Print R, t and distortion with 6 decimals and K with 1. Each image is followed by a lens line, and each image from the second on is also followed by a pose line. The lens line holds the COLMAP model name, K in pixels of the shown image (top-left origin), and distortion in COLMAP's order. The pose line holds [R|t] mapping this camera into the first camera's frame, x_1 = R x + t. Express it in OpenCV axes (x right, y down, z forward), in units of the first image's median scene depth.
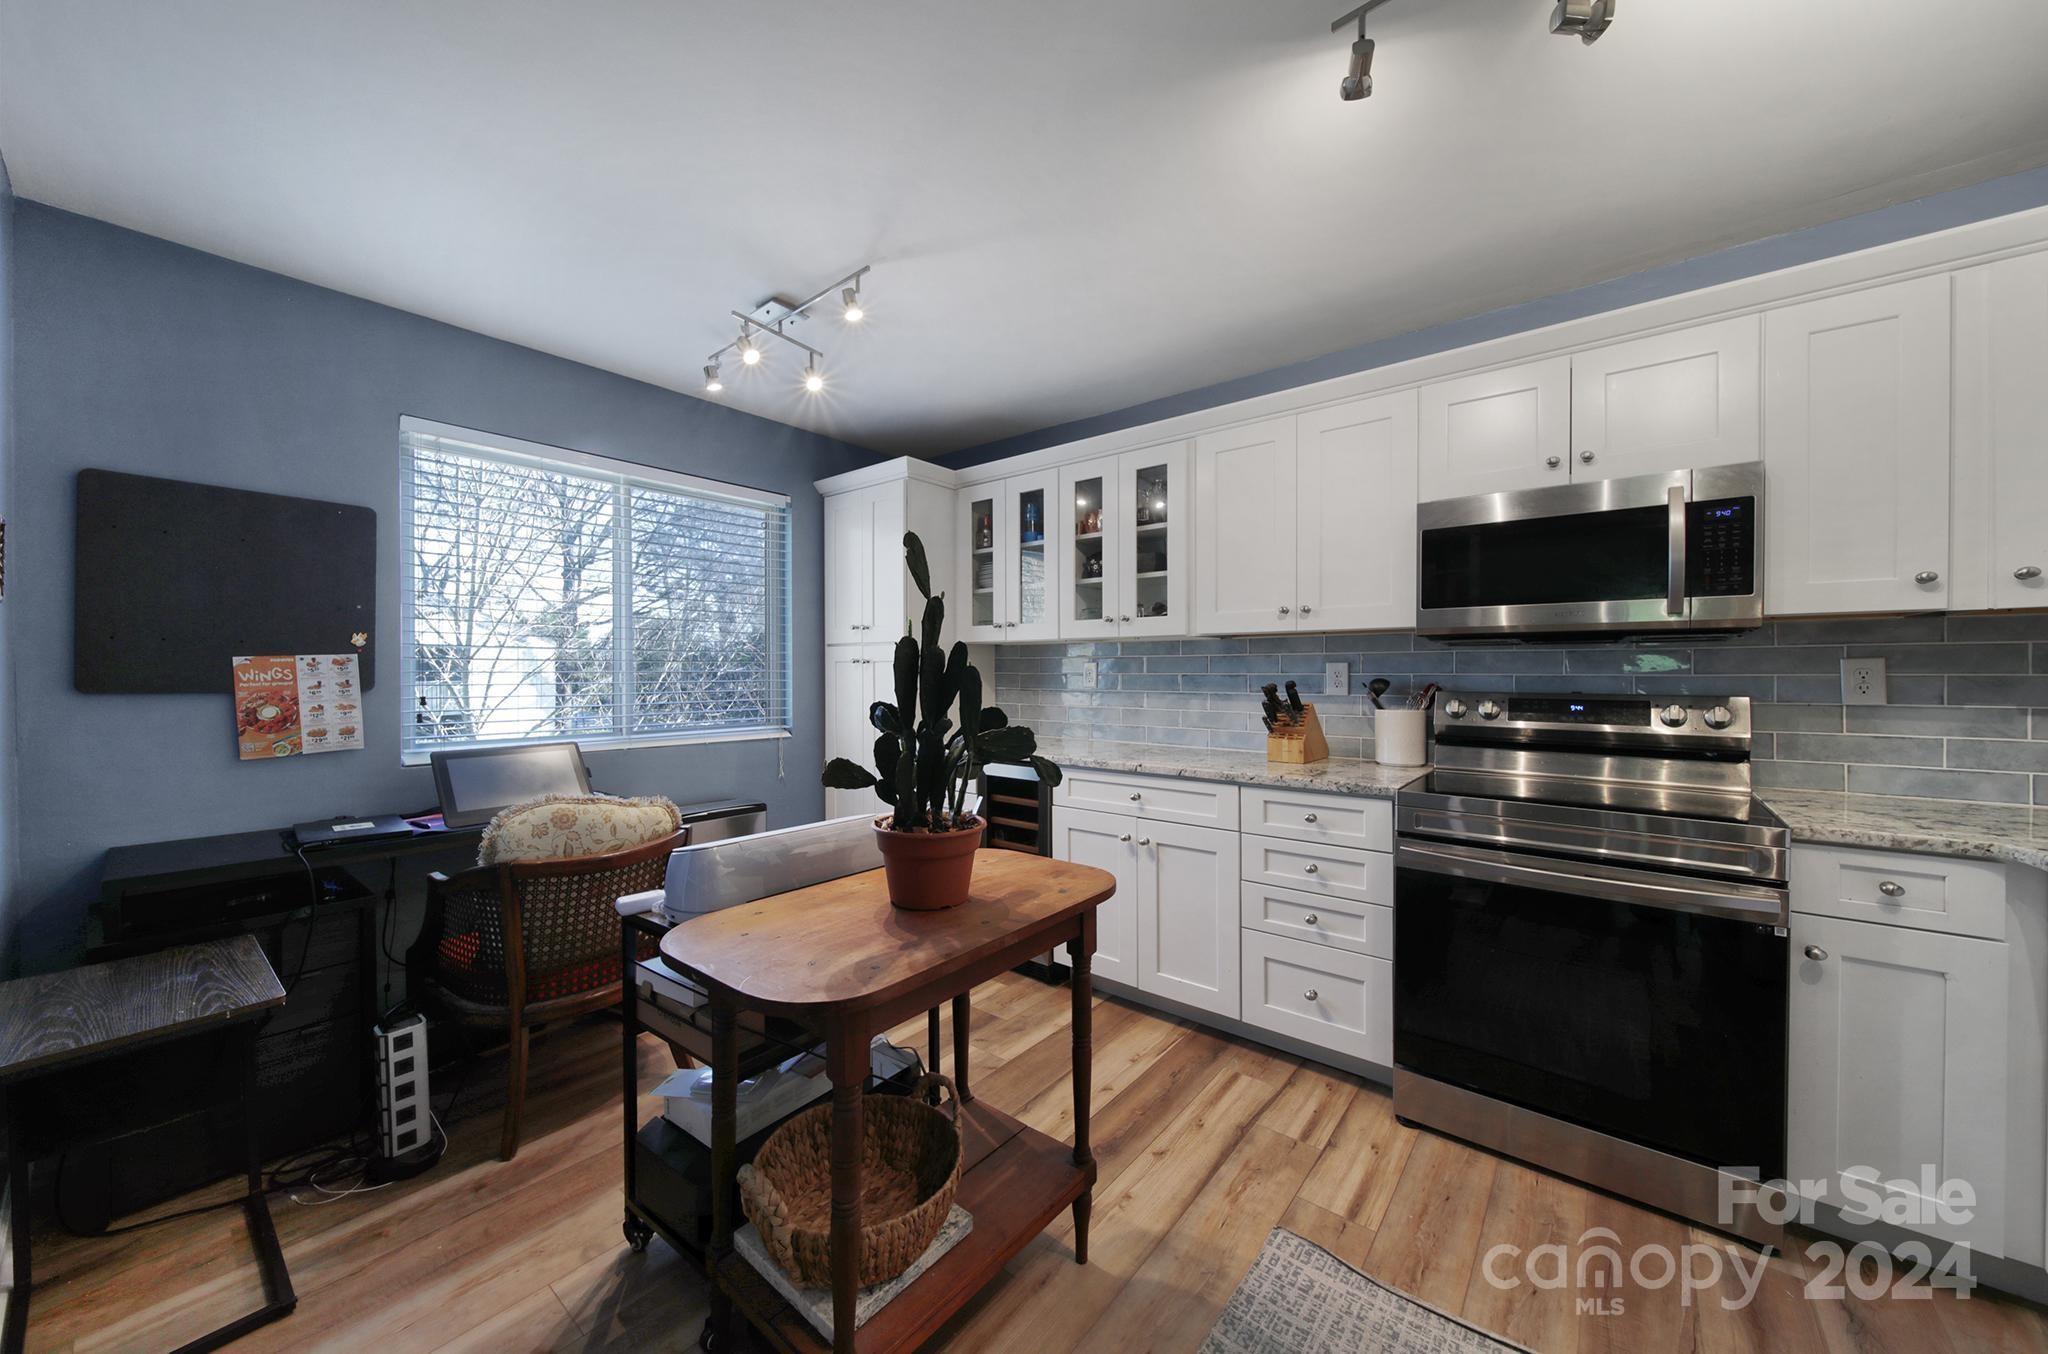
lens RADIAL K [[729.2, 0, 1024.0], [0, 729.2, 677.0], [0, 0, 1]] dist [-0.000528, -0.000032]
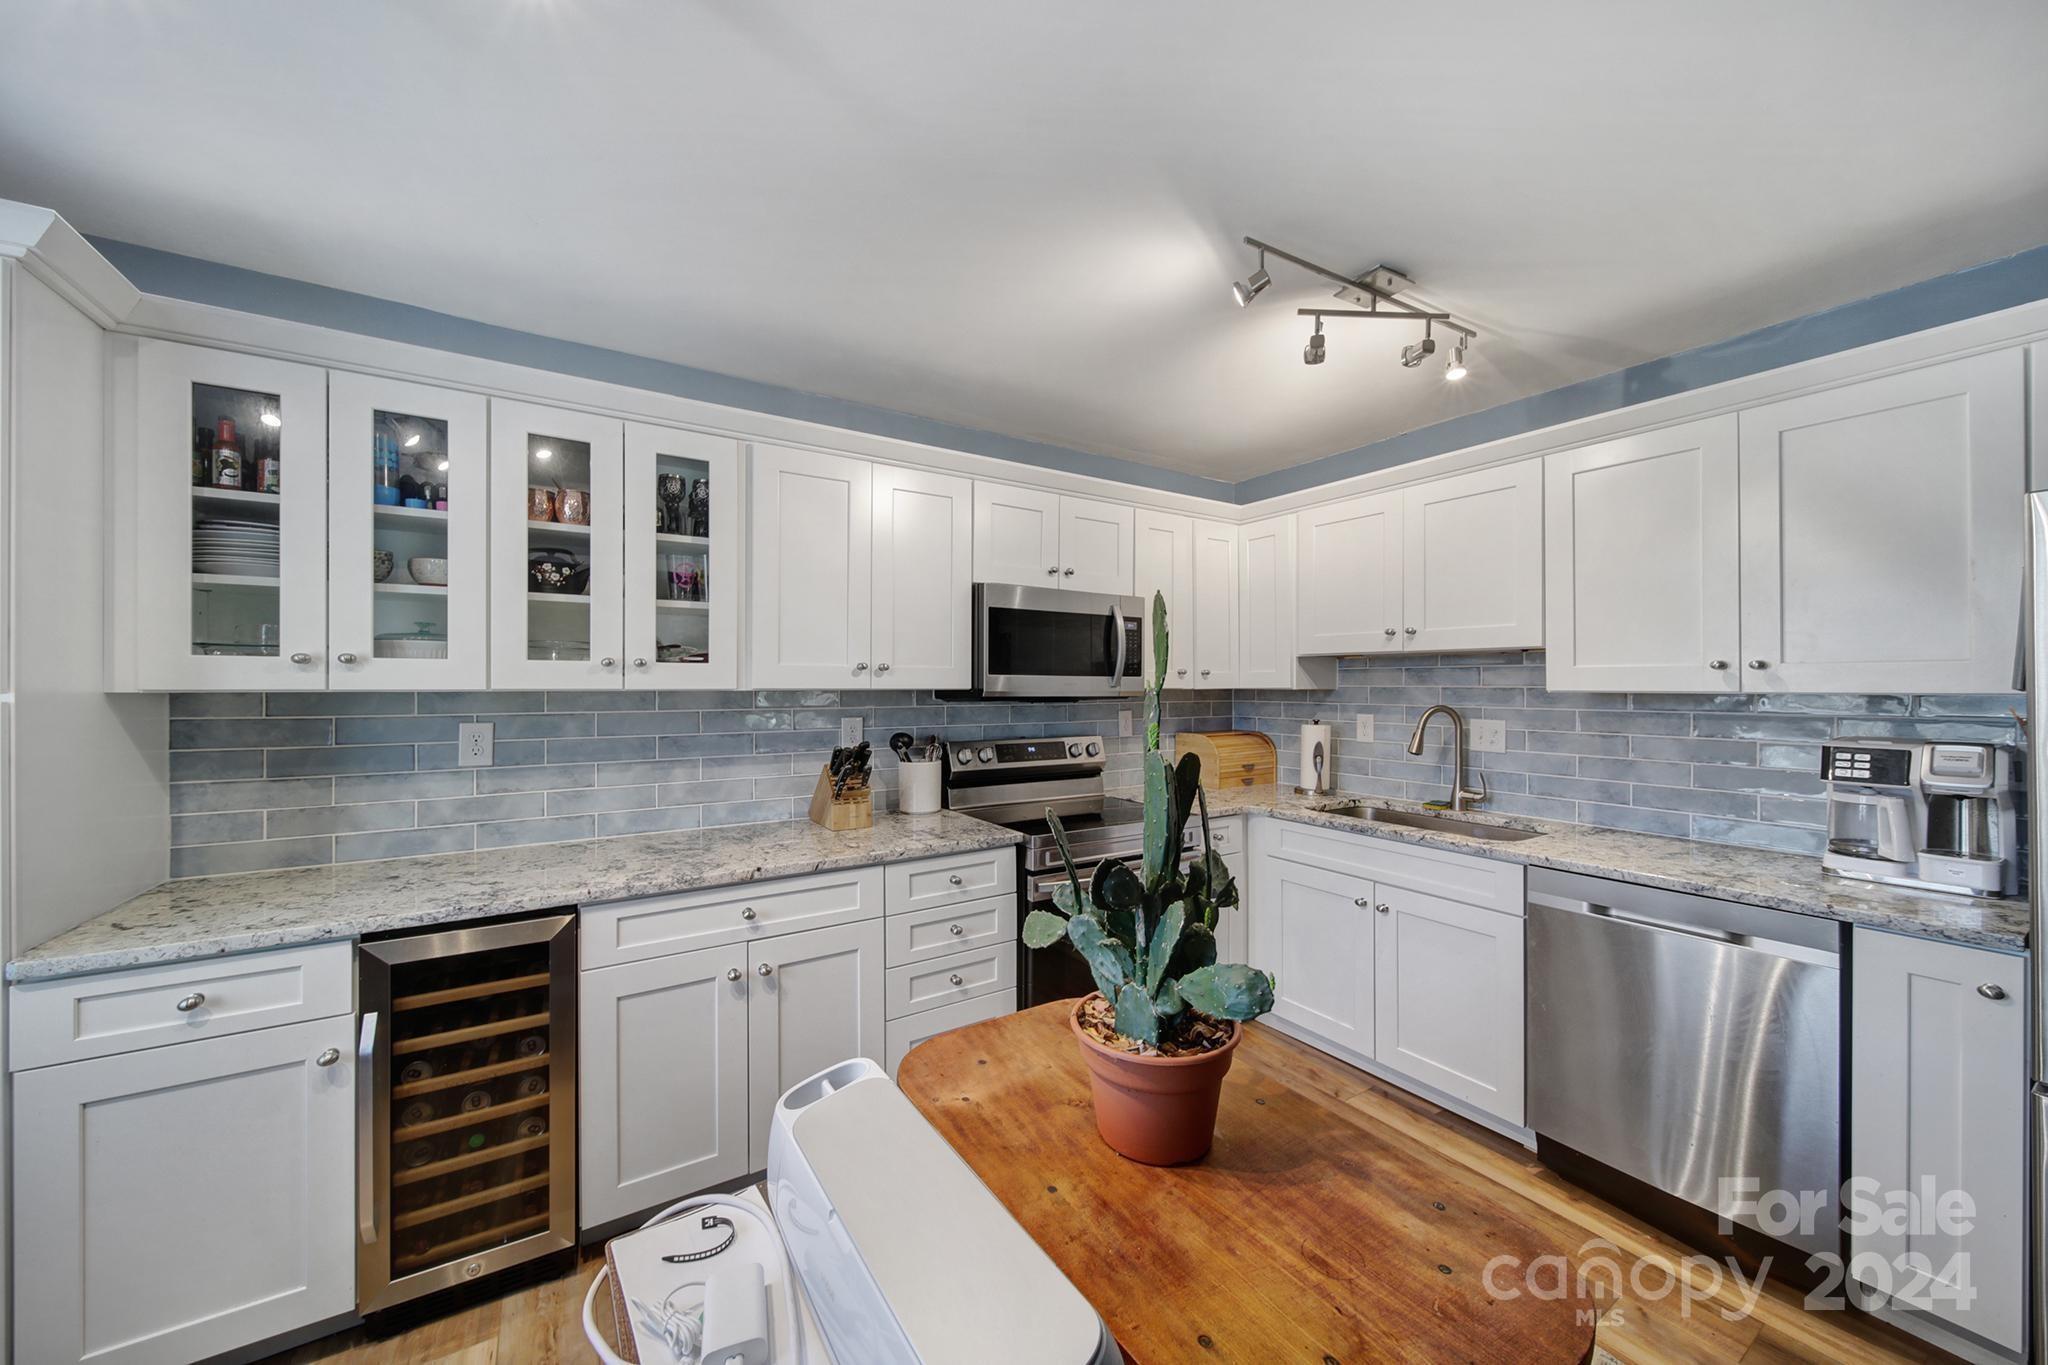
lens RADIAL K [[726.7, 0, 1024.0], [0, 726.7, 682.5], [0, 0, 1]] dist [0.001116, 0.000055]
pose [[0.310534, 0.004938, 0.950549, -0.505285], [0.005797, 0.999958, -0.007089, -0.068715], [-0.950545, 0.007712, 0.310492, 0.557641]]
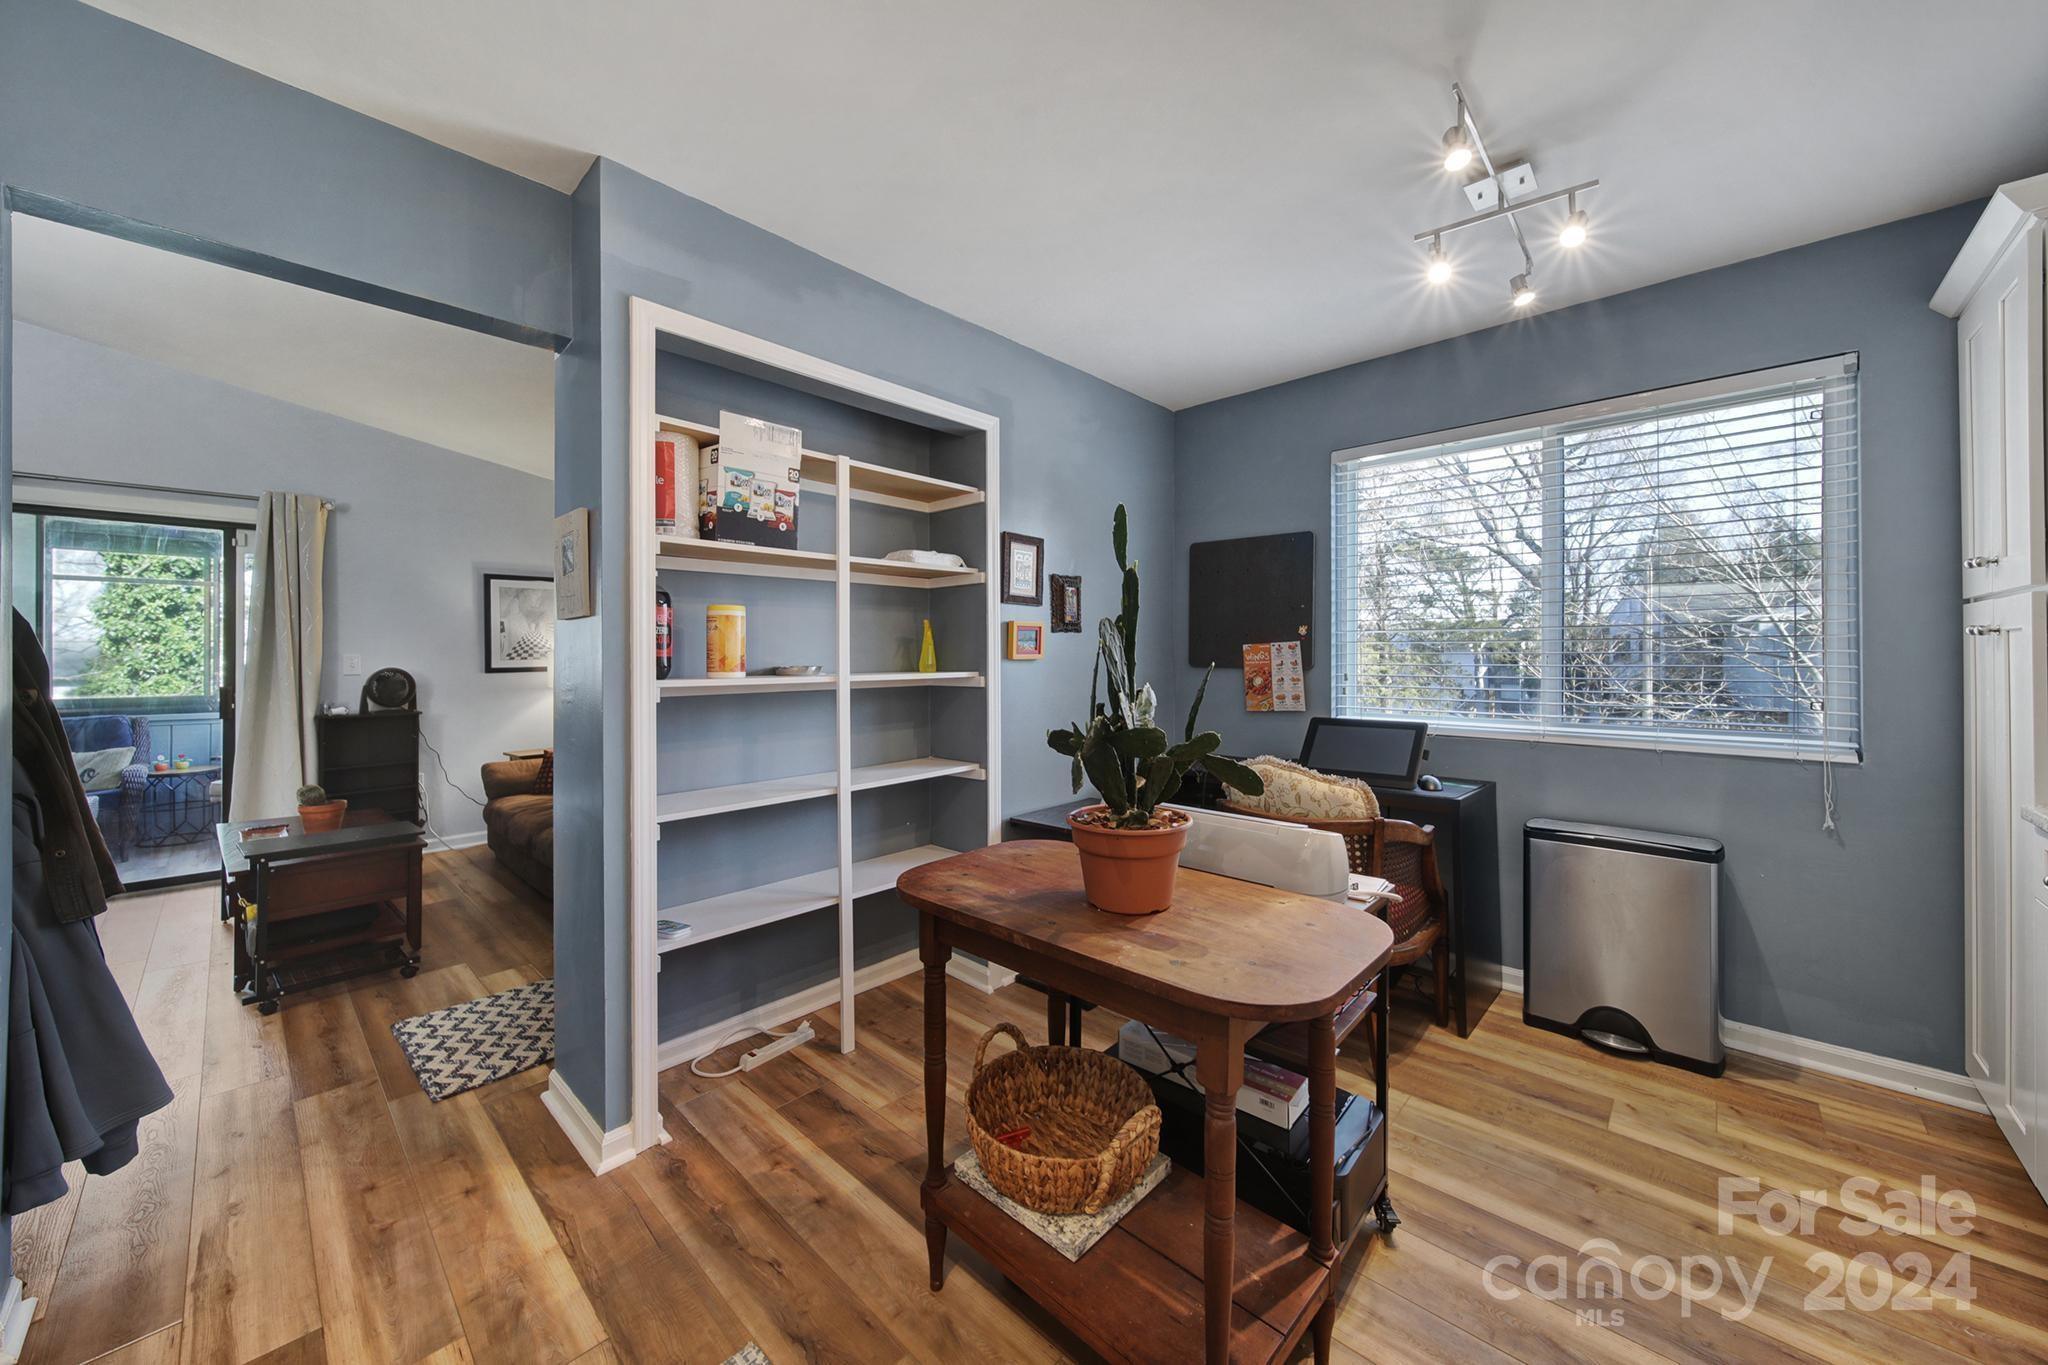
lens RADIAL K [[741.1, 0, 1015.1], [0, 741.1, 658.0], [0, 0, 1]] dist [0.001239, 0.000102]
pose [[-0.082573, 0.002120, -0.996583, 0.495985], [-0.005776, 0.999980, 0.002606, -0.000348], [0.996568, 0.005971, -0.082559, 0.575916]]
